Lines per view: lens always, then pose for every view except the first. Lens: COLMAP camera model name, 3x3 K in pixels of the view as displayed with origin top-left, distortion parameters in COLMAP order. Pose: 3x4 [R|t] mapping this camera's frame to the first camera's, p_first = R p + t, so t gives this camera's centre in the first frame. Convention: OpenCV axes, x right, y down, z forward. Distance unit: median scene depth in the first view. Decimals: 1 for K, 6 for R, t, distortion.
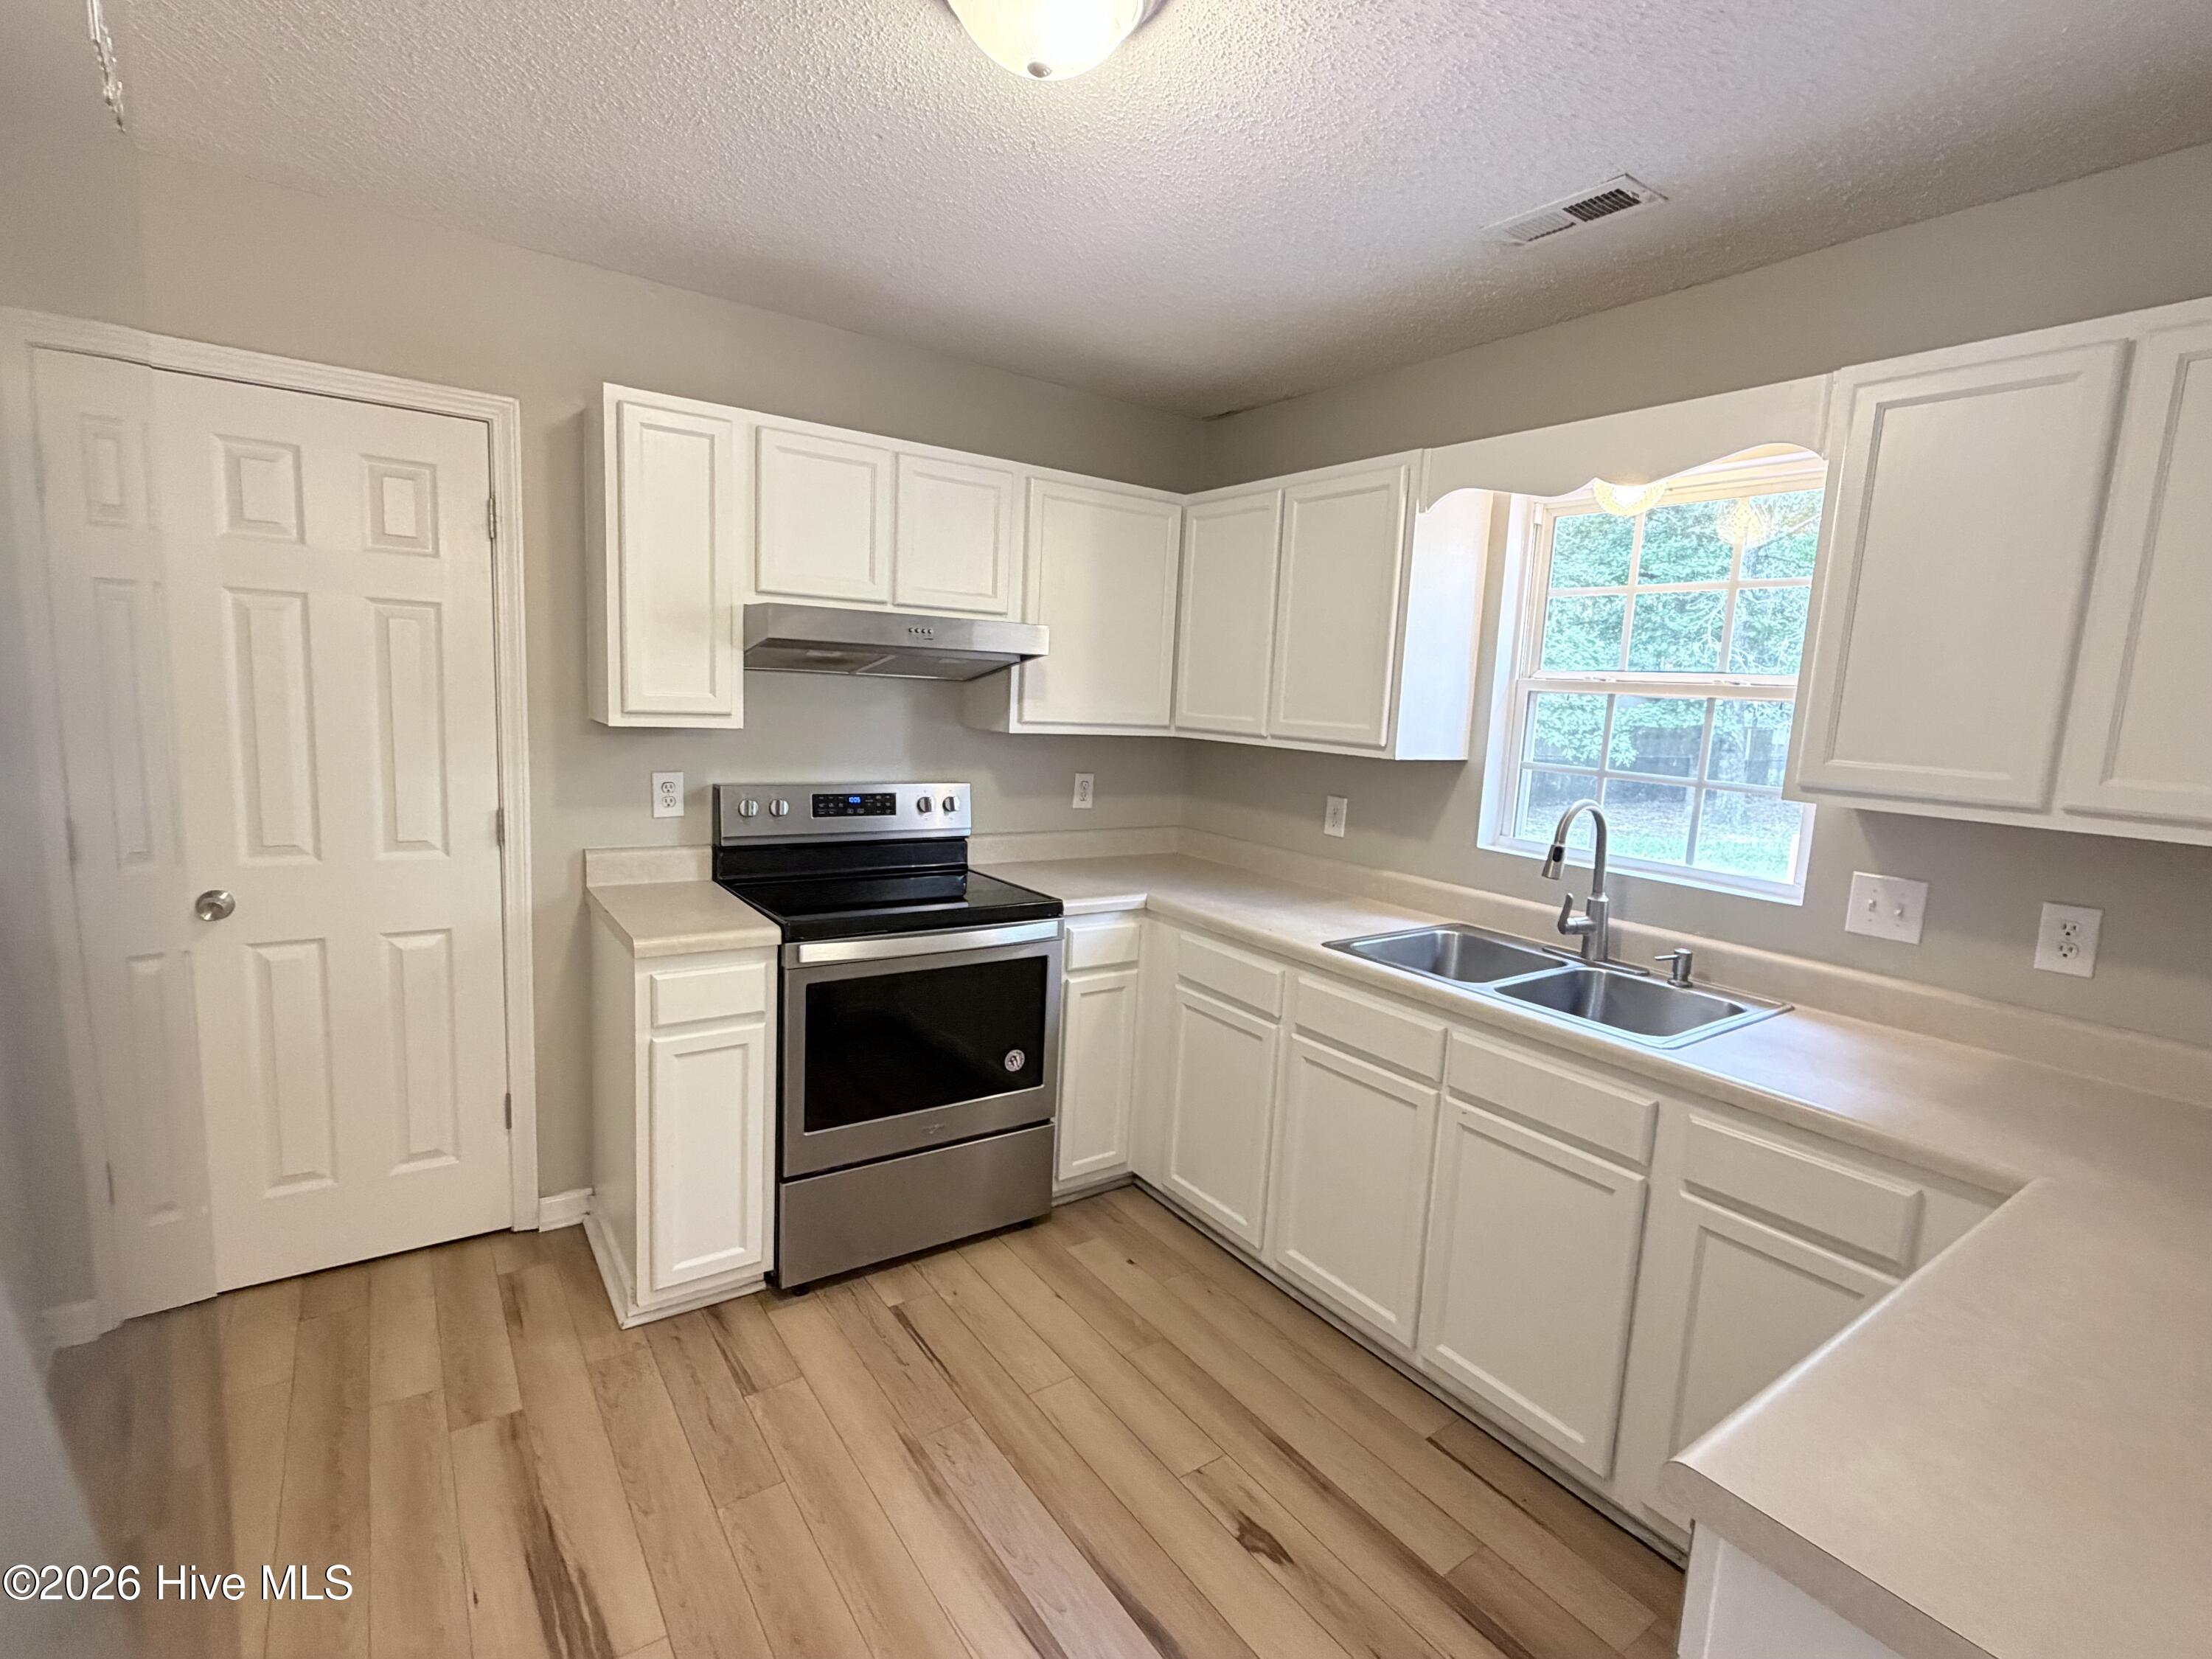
lens RADIAL K [[1027.4, 0, 1106.0], [0, 1027.4, 829.5], [0, 0, 1]] dist [0.002719, 0.000183]
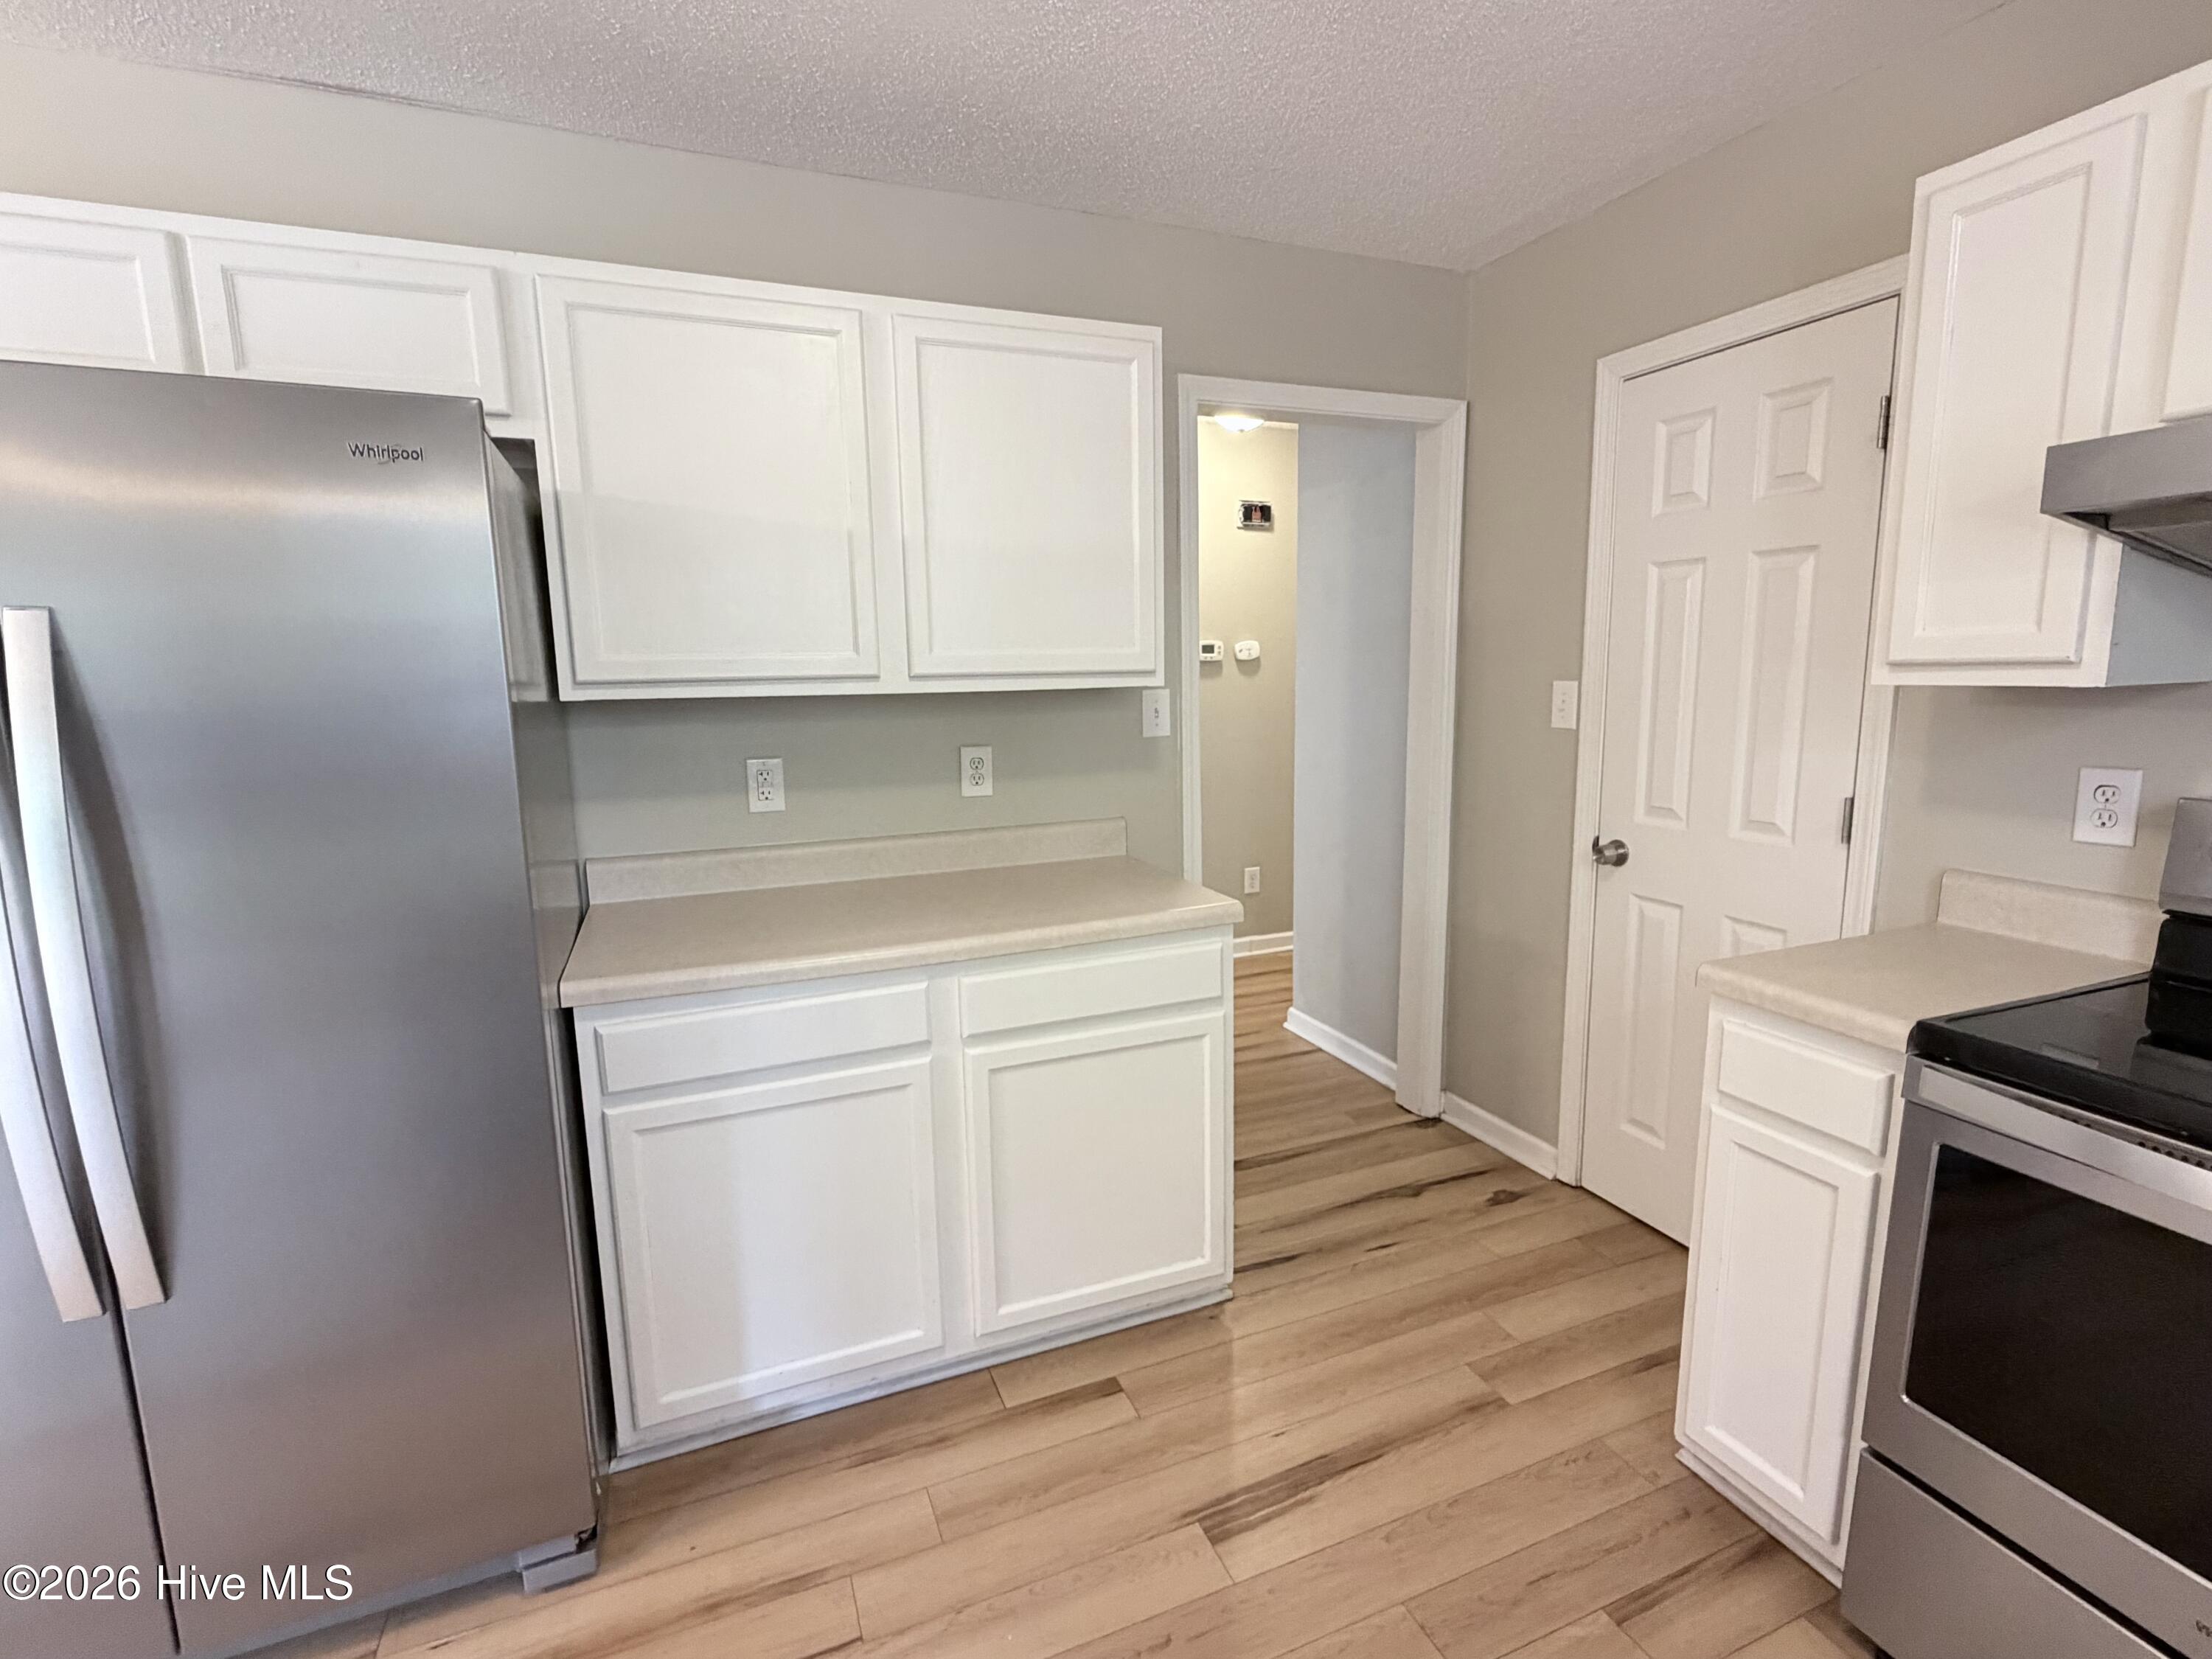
lens RADIAL K [[1027.4, 0, 1106.0], [0, 1027.4, 829.5], [0, 0, 1]] dist [0.002719, 0.000183]
pose [[-0.228213, 0.108636, -0.967531, 0.336921], [-0.123822, 0.982448, 0.139517, -0.038494], [0.965705, 0.151641, -0.210756, 0.678982]]
